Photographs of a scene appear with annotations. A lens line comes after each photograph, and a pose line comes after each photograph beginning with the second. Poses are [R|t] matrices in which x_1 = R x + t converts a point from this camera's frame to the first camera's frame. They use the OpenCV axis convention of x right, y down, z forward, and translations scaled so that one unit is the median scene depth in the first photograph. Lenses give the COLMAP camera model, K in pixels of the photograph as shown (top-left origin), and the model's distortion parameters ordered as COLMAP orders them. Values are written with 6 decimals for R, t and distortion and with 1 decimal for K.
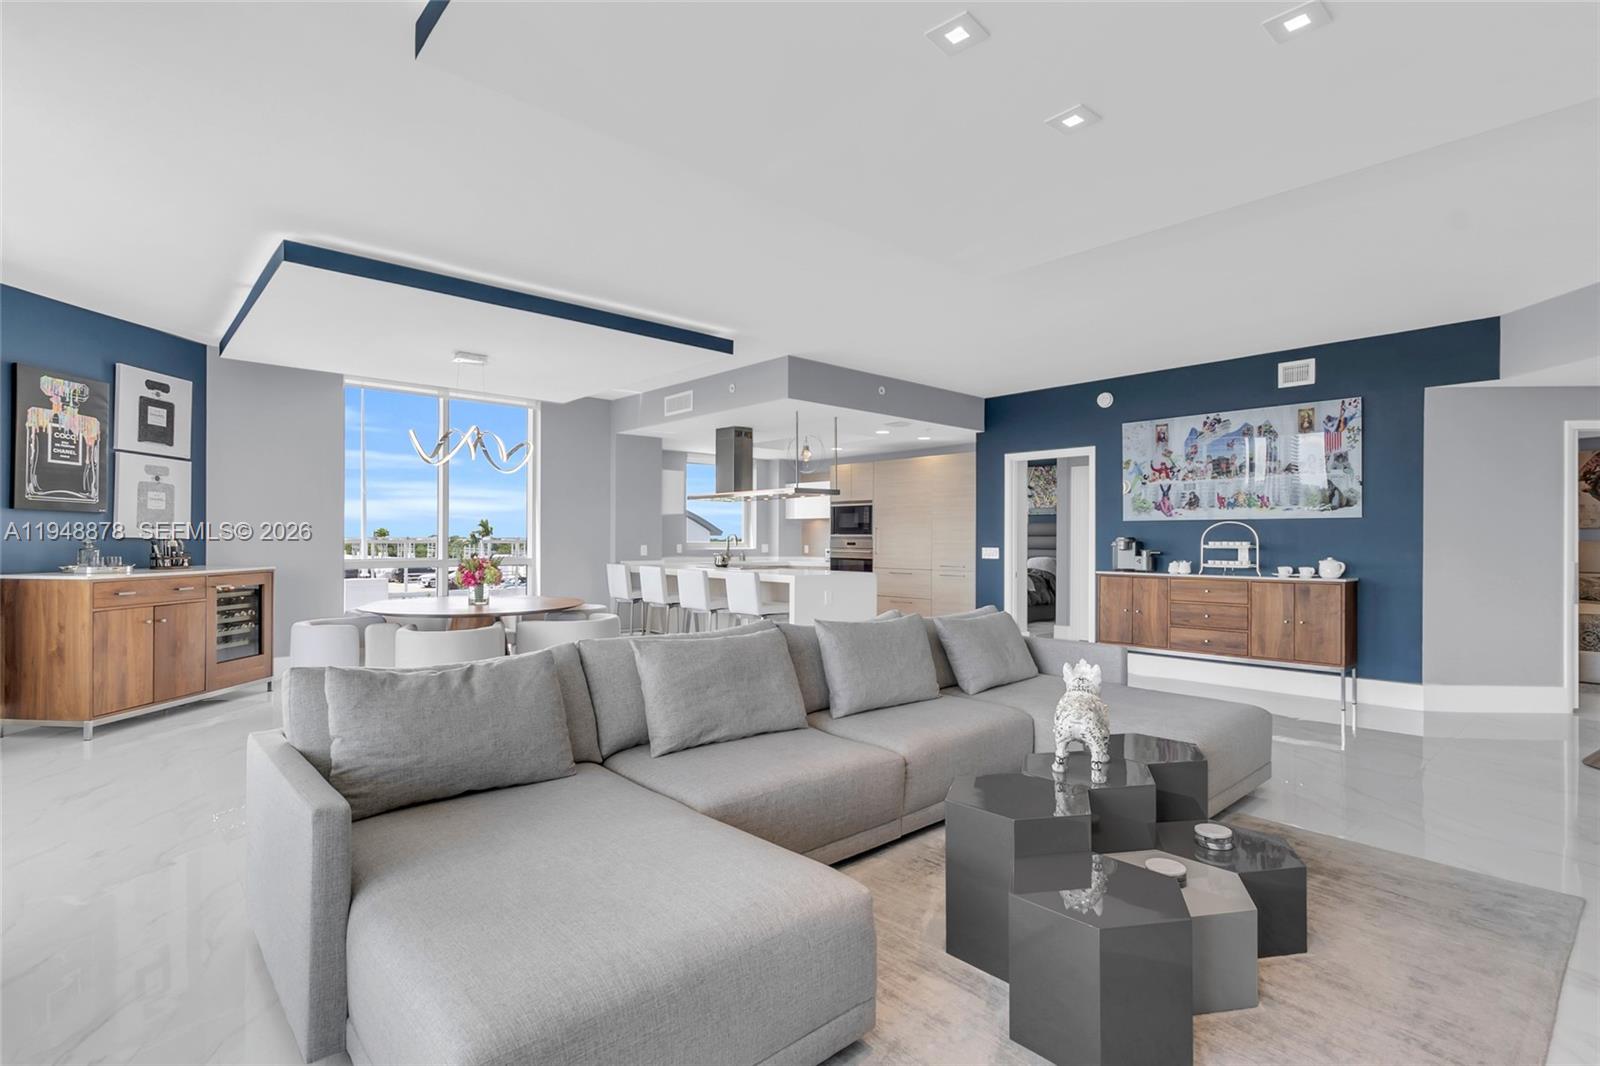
lens RADIAL K [[771.0, 0, 785.5], [0, 771.0, 539.1], [0, 0, 1]] dist [-0.000341, -0.000516]
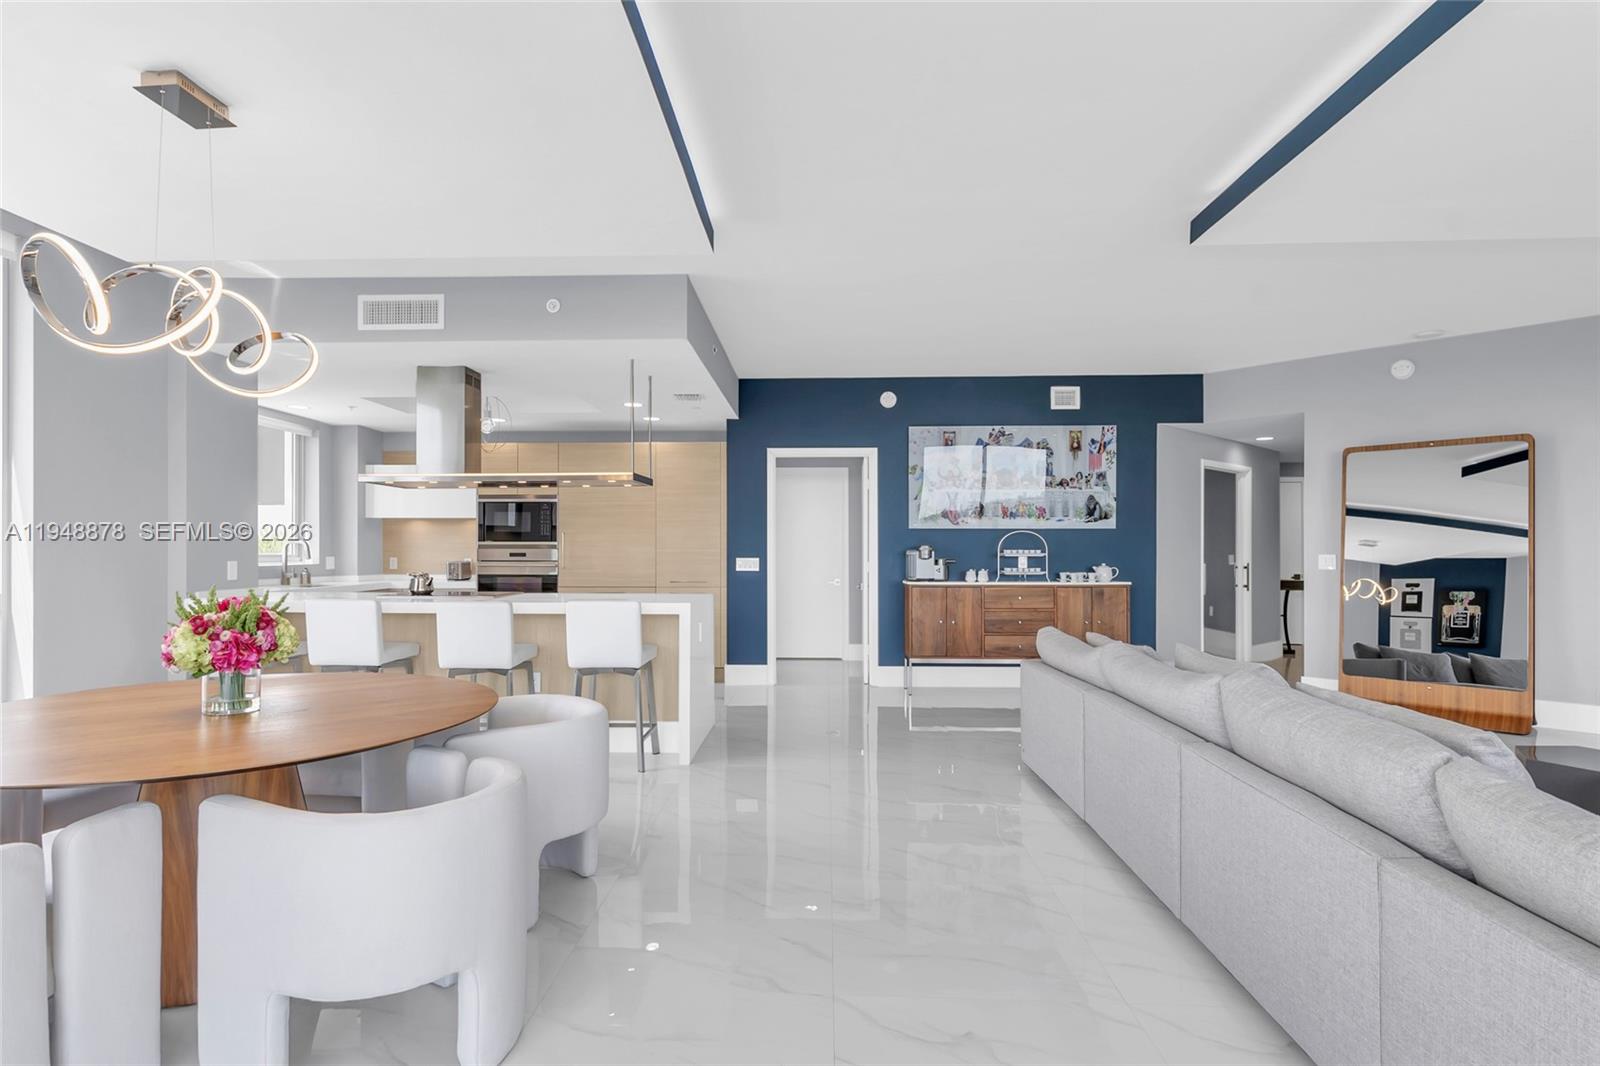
lens RADIAL K [[846.3, 0, 782.4], [0, 846.3, 543.3], [0, 0, 1]] dist [0.004863, 0.000495]
pose [[0.694081, 0.002707, 0.719892, -0.513276], [0.001187, 0.999987, -0.004905, -0.000292], [-0.719896, 0.004259, 0.694069, 0.465335]]
